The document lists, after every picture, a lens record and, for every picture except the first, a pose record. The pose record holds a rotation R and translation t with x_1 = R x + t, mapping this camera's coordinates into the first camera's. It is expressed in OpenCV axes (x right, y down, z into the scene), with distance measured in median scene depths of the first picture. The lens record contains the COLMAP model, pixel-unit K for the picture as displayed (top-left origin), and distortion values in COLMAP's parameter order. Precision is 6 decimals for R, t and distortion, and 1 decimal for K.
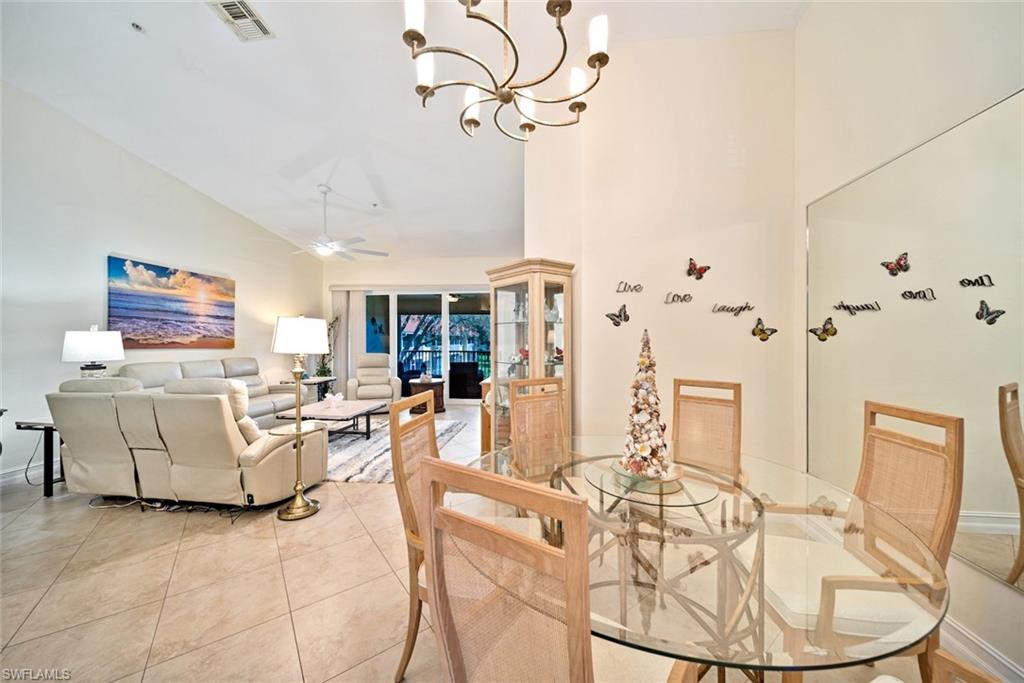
lens RADIAL K [[362.5, 0, 519.4], [0, 362.5, 340.3], [0, 0, 1]] dist [0.003417, -0.000832]
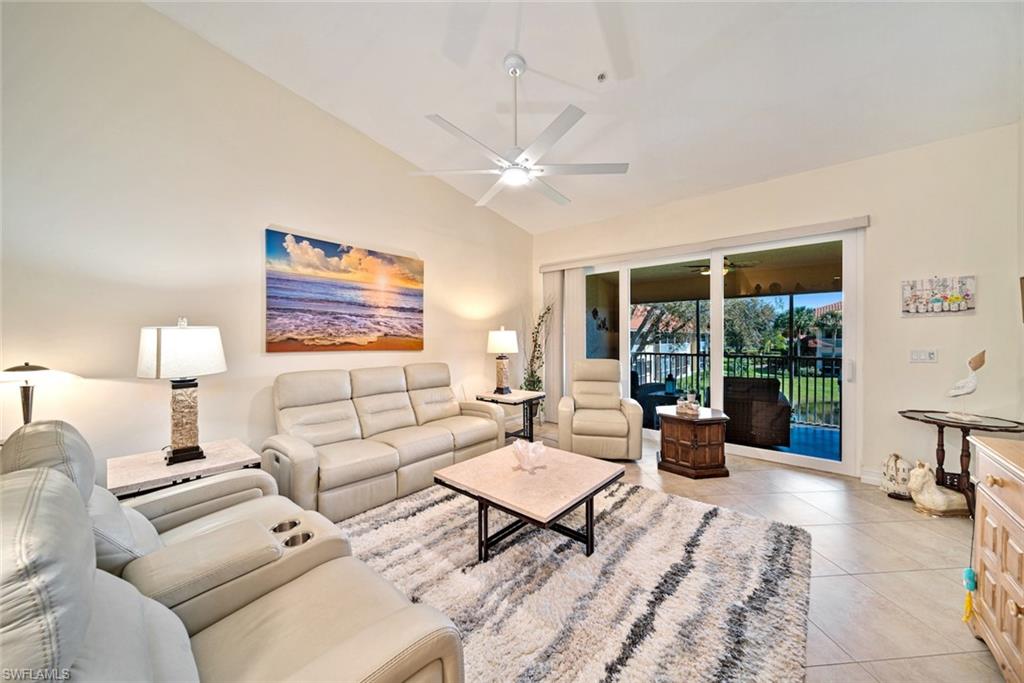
lens RADIAL K [[362.5, 0, 521.5], [0, 362.5, 340.6], [0, 0, 1]] dist [0.003417, -0.000832]
pose [[0.836591, 0.000896, -0.547828, -0.211735], [0.003568, 0.999969, 0.007084, -0.003143], [0.547817, -0.007881, 0.836561, 0.508811]]
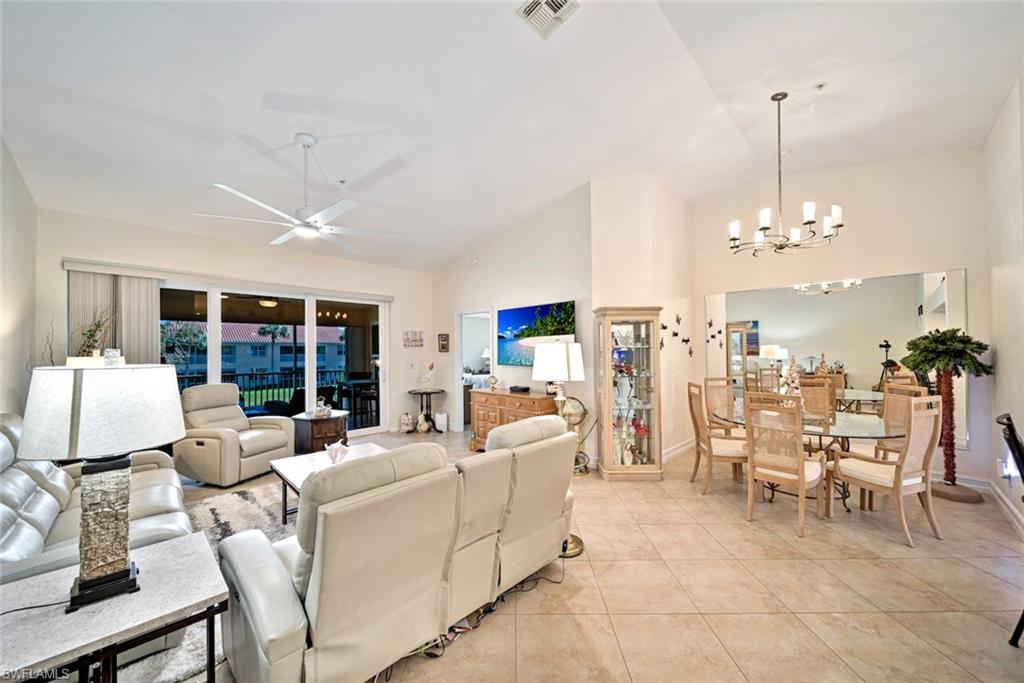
lens RADIAL K [[362.5, 0, 514.9], [0, 362.5, 347.2], [0, 0, 1]] dist [0.003417, -0.000832]
pose [[0.609422, -0.000150, 0.792846, -0.778141], [0.009302, 0.999933, -0.006960, -0.024735], [-0.792792, 0.011616, 0.609382, 0.279953]]
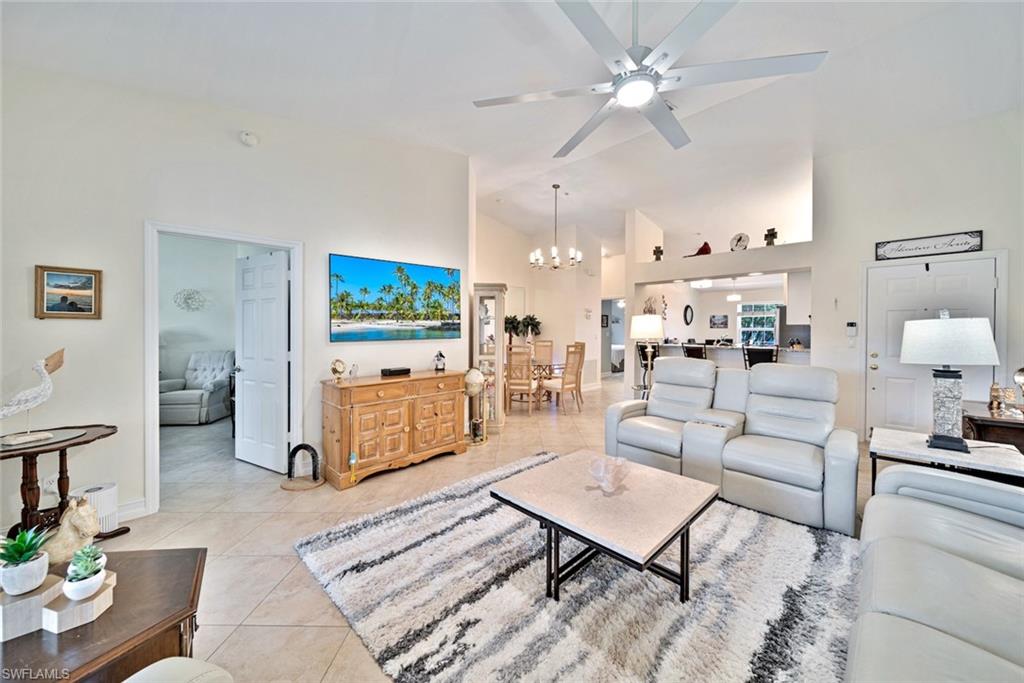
lens RADIAL K [[362.5, 0, 516.1], [0, 362.5, 329.6], [0, 0, 1]] dist [0.003417, -0.000832]
pose [[-0.781602, -0.008363, 0.623722, -0.632217], [-0.000464, 0.999918, 0.012825, -0.010988], [-0.623778, 0.009734, -0.781541, 1.278971]]
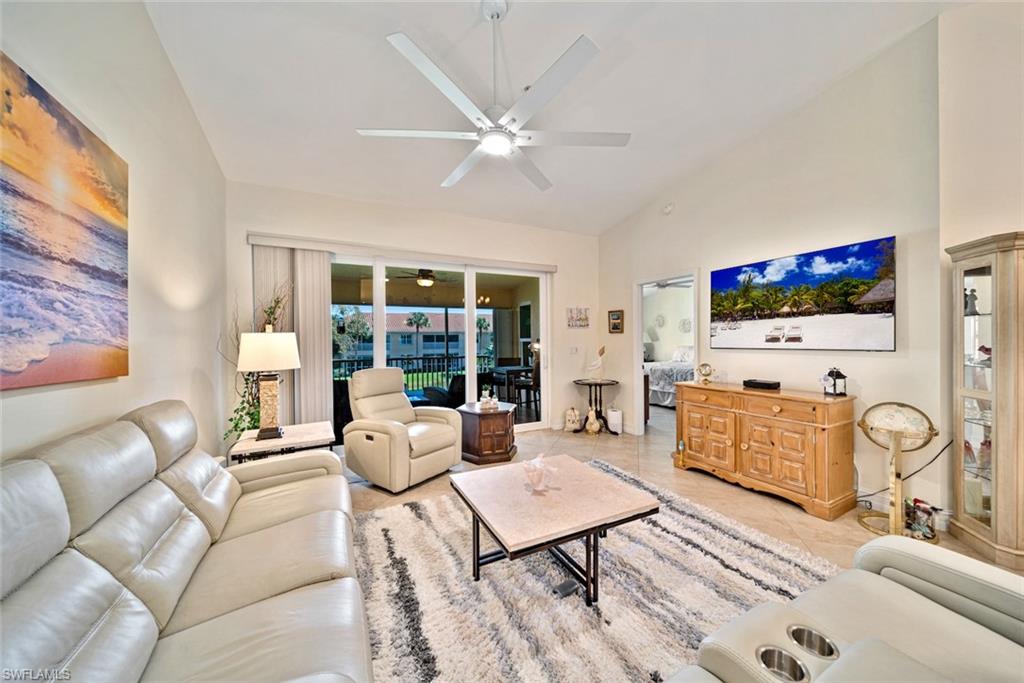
lens RADIAL K [[362.5, 0, 514.2], [0, 362.5, 339.9], [0, 0, 1]] dist [0.003417, -0.000832]
pose [[0.829121, -0.012961, 0.558919, -0.723347], [0.015010, 0.999887, 0.000921, -0.005146], [-0.558868, 0.007626, 0.829222, 0.576966]]
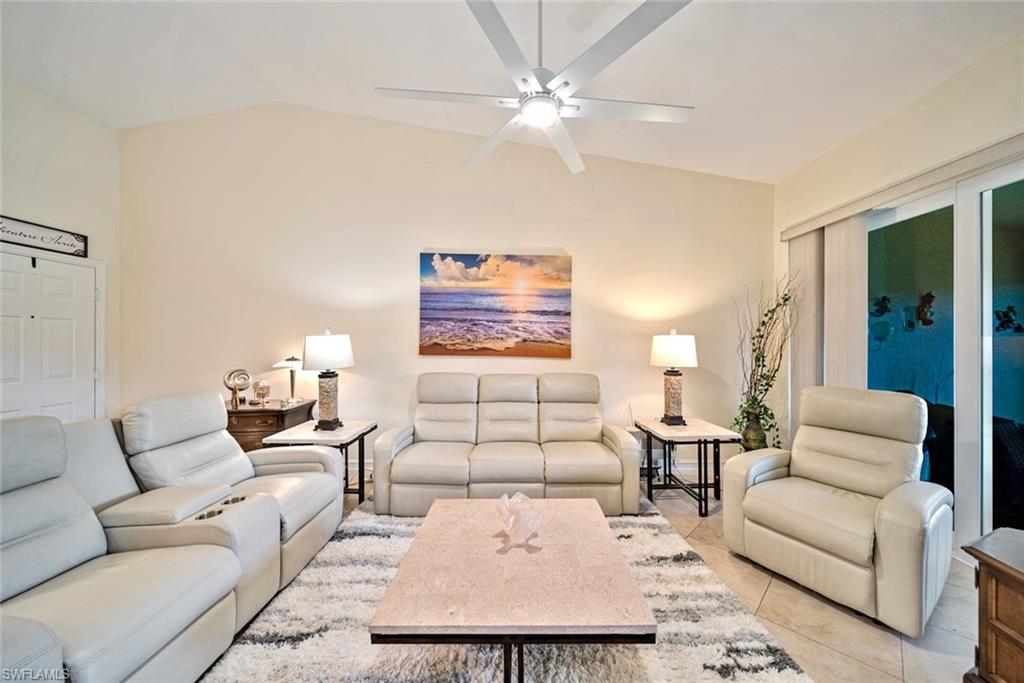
lens RADIAL K [[362.5, 0, 514.1], [0, 362.5, 344.3], [0, 0, 1]] dist [0.003417, -0.000832]
pose [[0.122368, 0.002260, -0.992482, -0.151545], [-0.006541, 0.999978, 0.001470, -0.004172], [0.992463, 0.006312, 0.122380, 0.867000]]
